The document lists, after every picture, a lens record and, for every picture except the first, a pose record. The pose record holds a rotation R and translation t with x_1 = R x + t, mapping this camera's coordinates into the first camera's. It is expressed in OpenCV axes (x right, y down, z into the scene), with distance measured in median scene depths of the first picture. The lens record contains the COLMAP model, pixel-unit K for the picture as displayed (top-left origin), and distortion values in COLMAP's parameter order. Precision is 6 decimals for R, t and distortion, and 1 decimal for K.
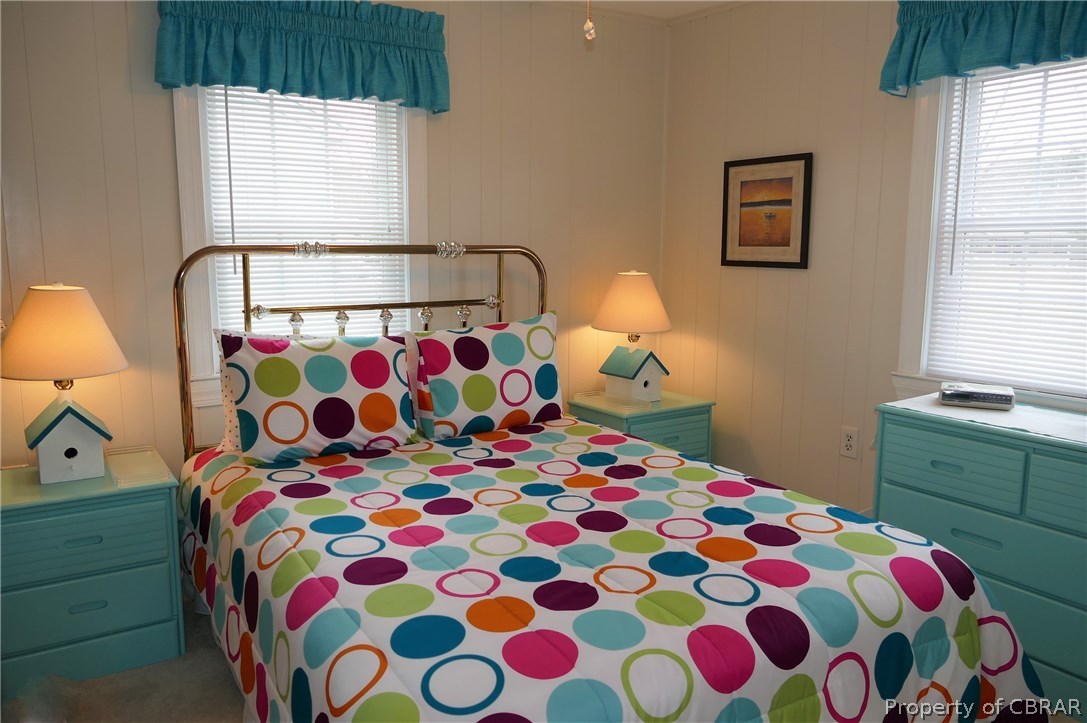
lens RADIAL K [[774.6, 0, 543.5], [0, 774.6, 361.5], [0, 0, 1]] dist [-0.019084, 0.007713]
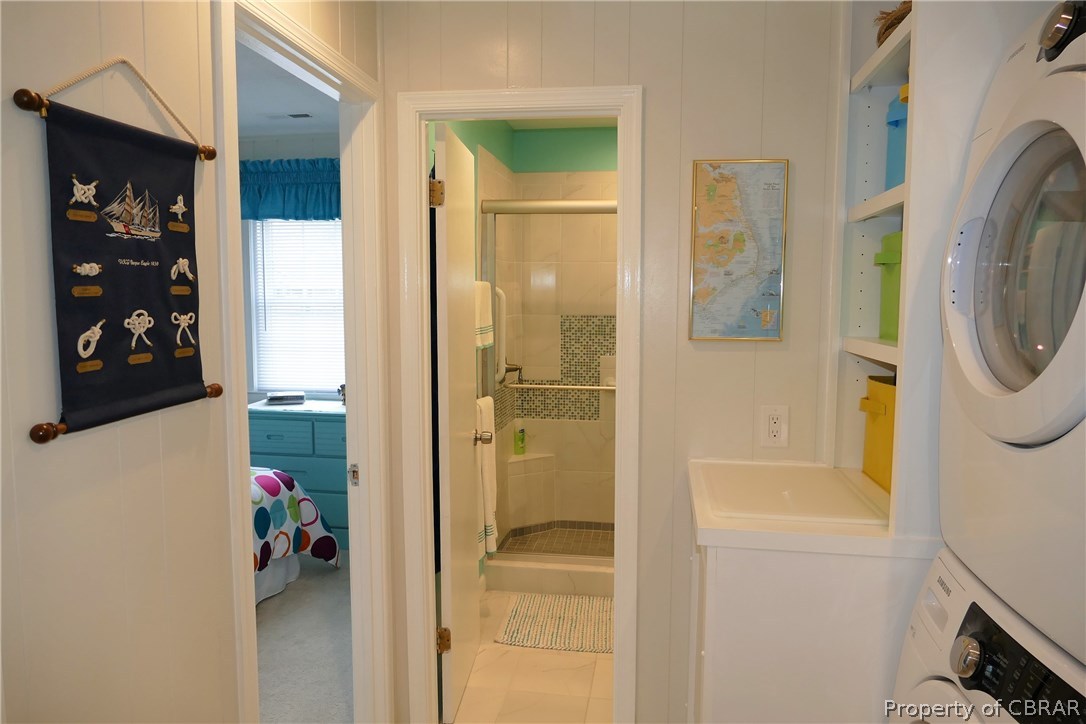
lens RADIAL K [[773.9, 0, 543.0], [0, 773.9, 362.0], [0, 0, 1]] dist [-0.019084, 0.007713]
pose [[0.669553, -0.066544, 0.739777, -0.487665], [0.108116, 0.994103, -0.008432, 0.054104], [-0.734853, 0.085628, 0.672799, -0.882911]]
